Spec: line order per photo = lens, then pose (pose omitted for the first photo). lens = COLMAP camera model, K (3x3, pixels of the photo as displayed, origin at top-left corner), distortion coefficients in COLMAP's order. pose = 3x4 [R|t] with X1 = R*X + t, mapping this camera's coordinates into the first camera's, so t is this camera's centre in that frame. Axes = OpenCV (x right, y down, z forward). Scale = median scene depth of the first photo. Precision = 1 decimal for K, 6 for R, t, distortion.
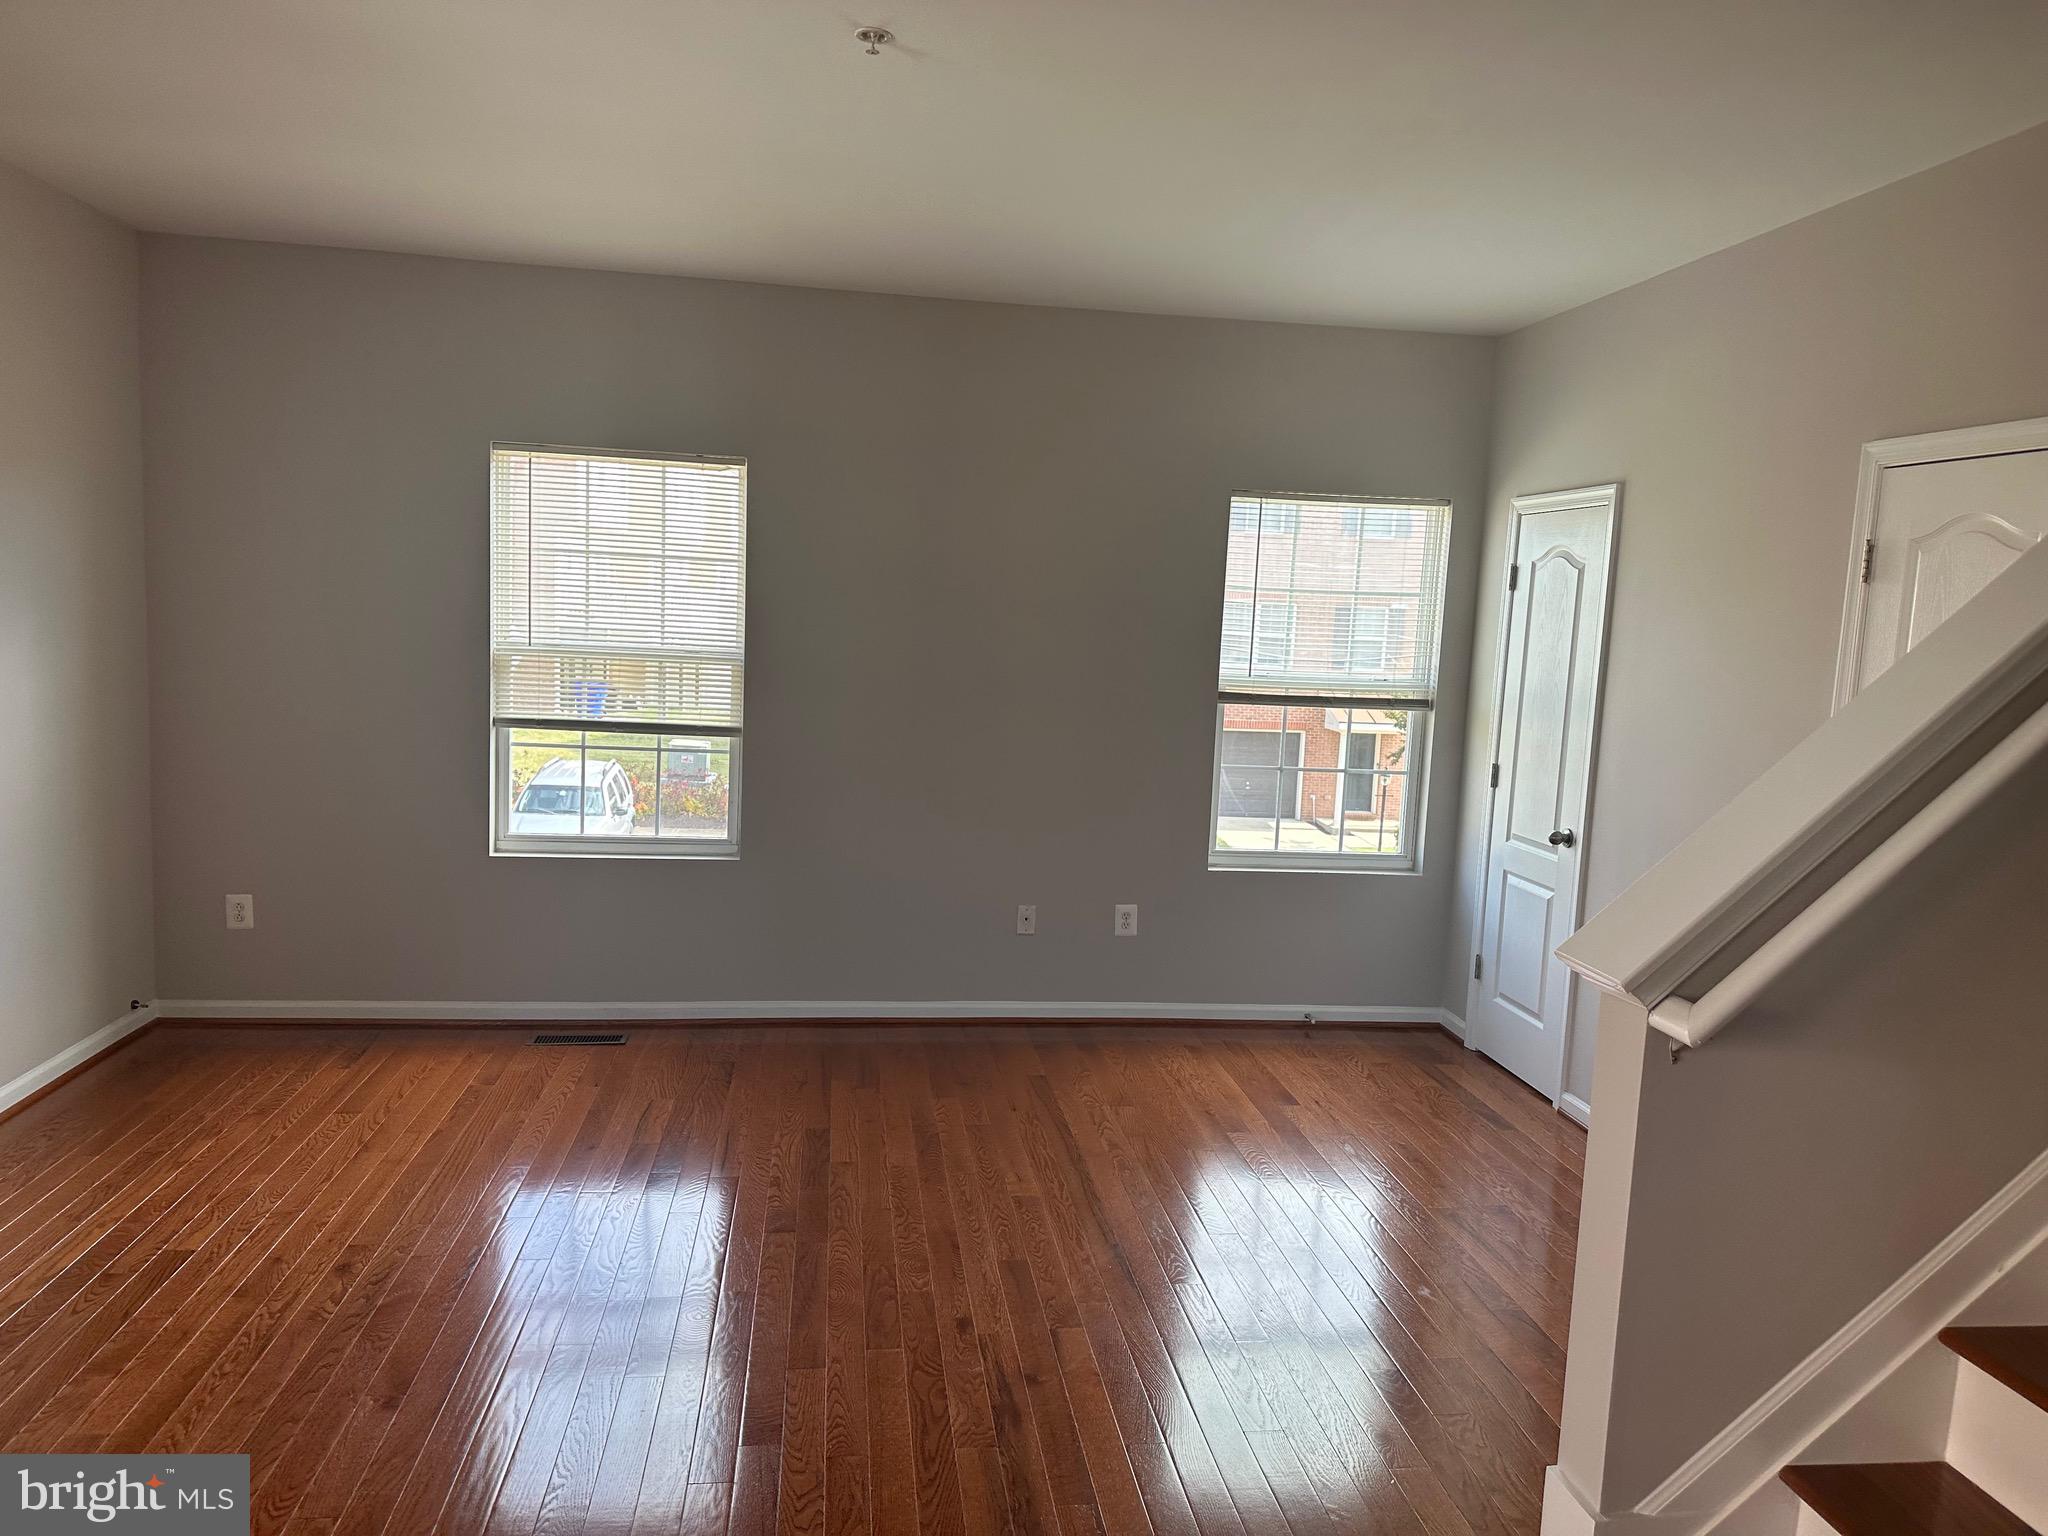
lens RADIAL K [[1432.5, 0, 1035.9], [0, 1432.5, 758.9], [0, 0, 1]] dist [0.034536, -0.030365]
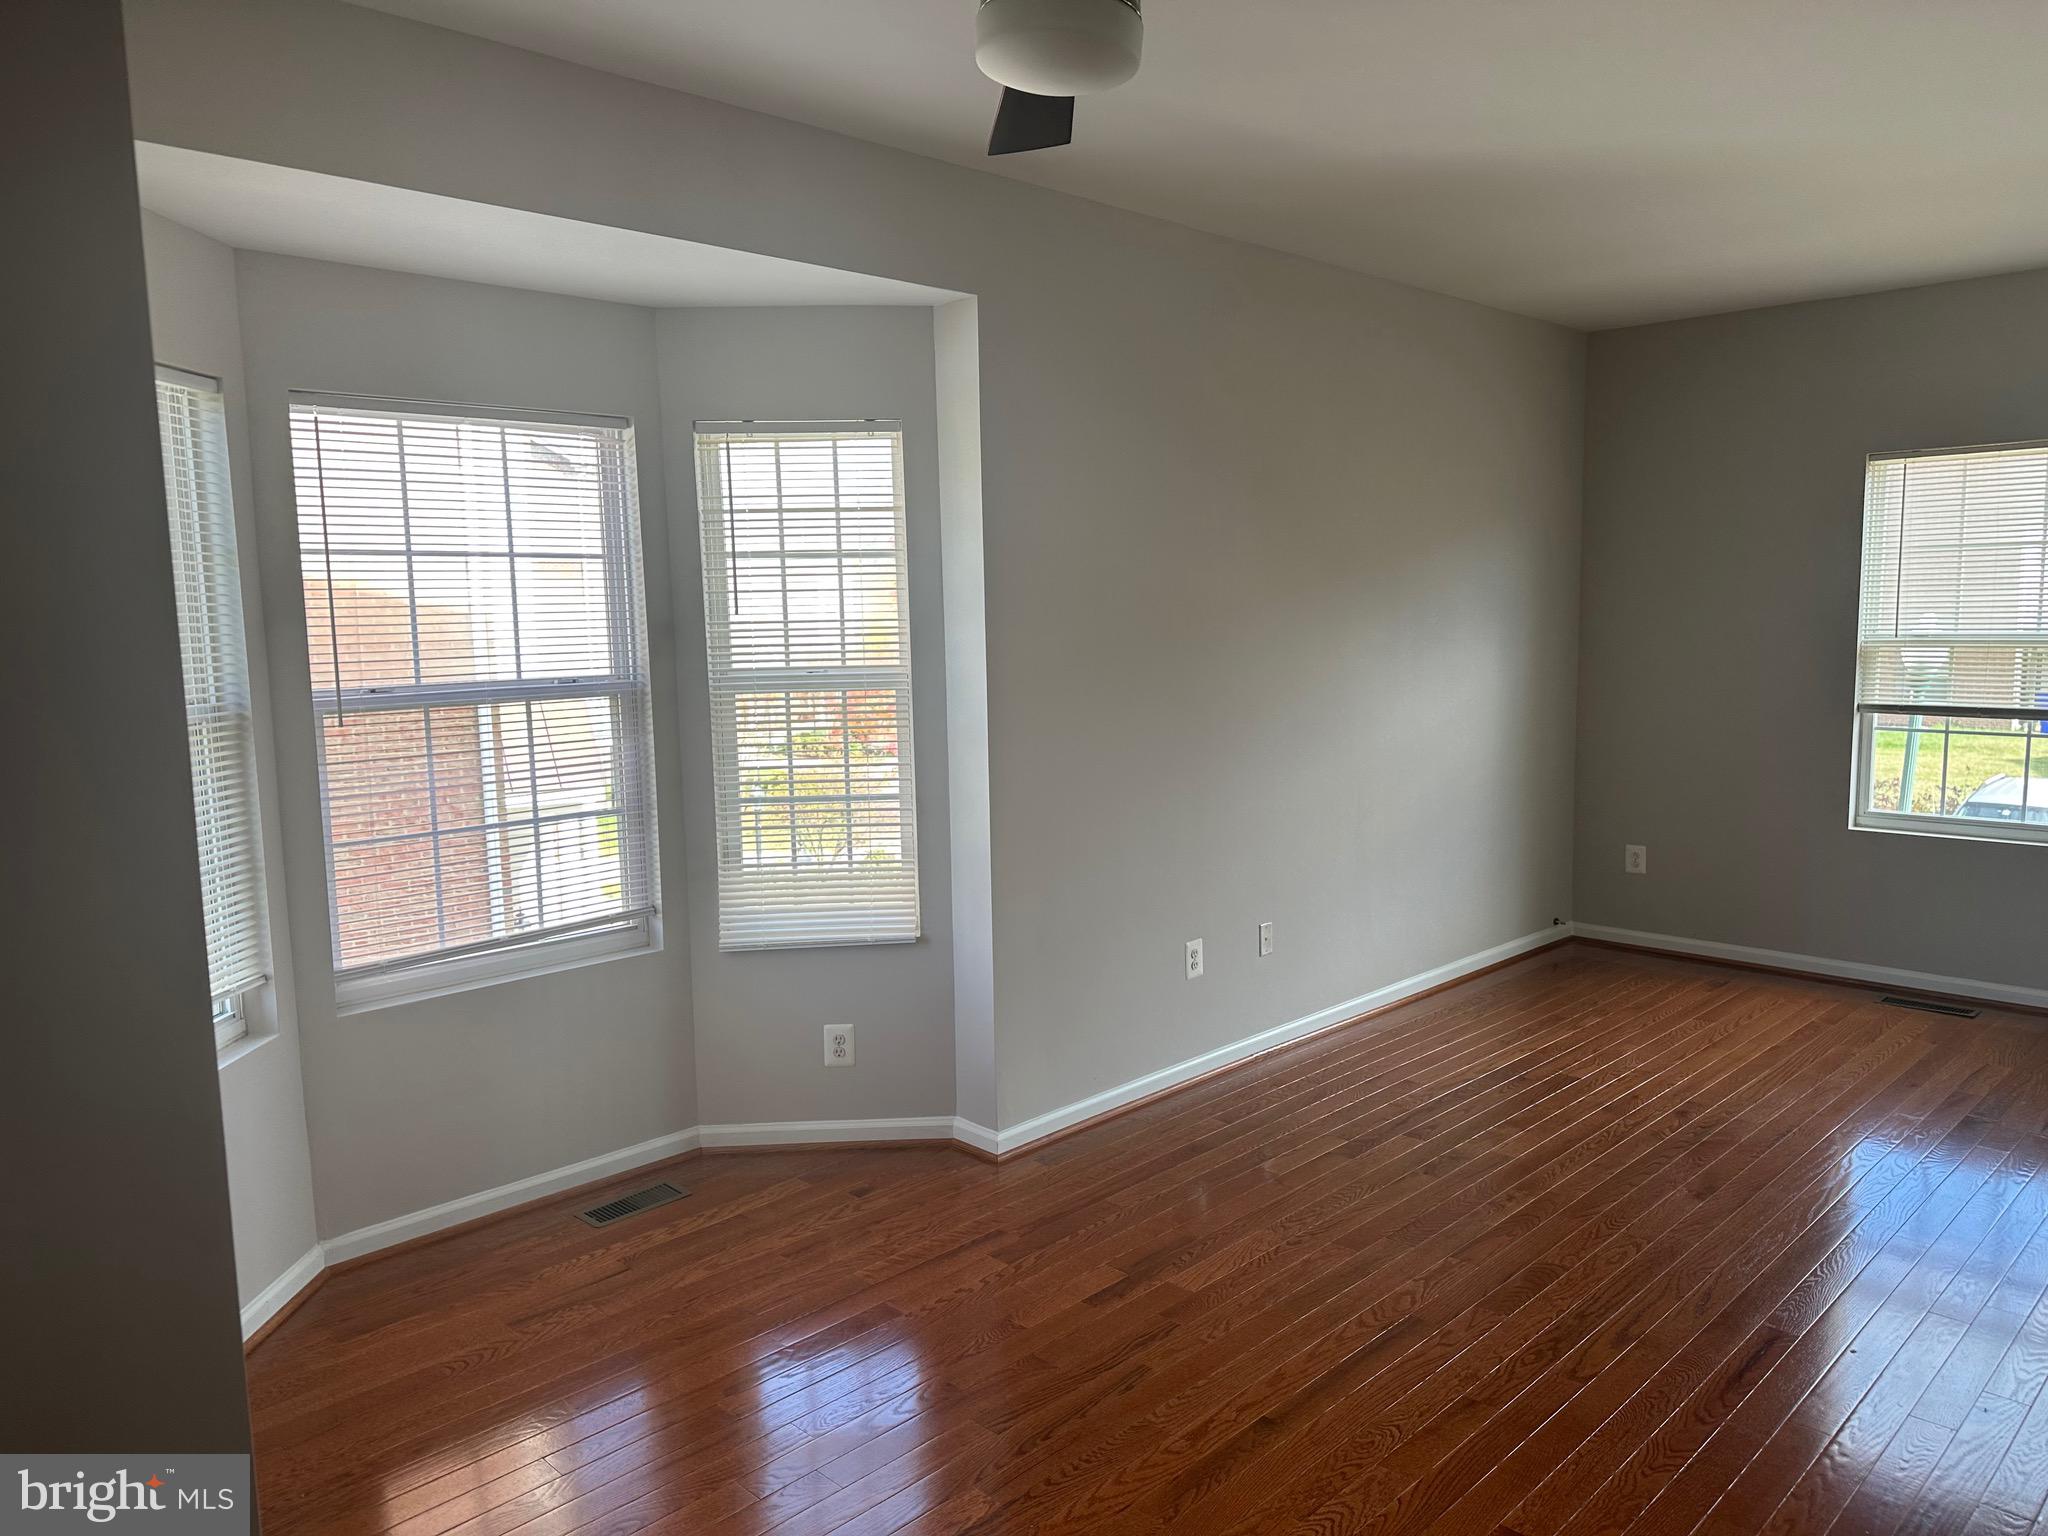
lens RADIAL K [[1454.0, 0, 1035.5], [0, 1454.0, 769.6], [0, 0, 1]] dist [0.102018, -0.129360]
pose [[0.604741, 0.036389, -0.795590, 0.158387], [-0.042882, 0.998994, 0.013098, 0.036250], [0.795267, 0.026196, 0.605693, -0.203458]]
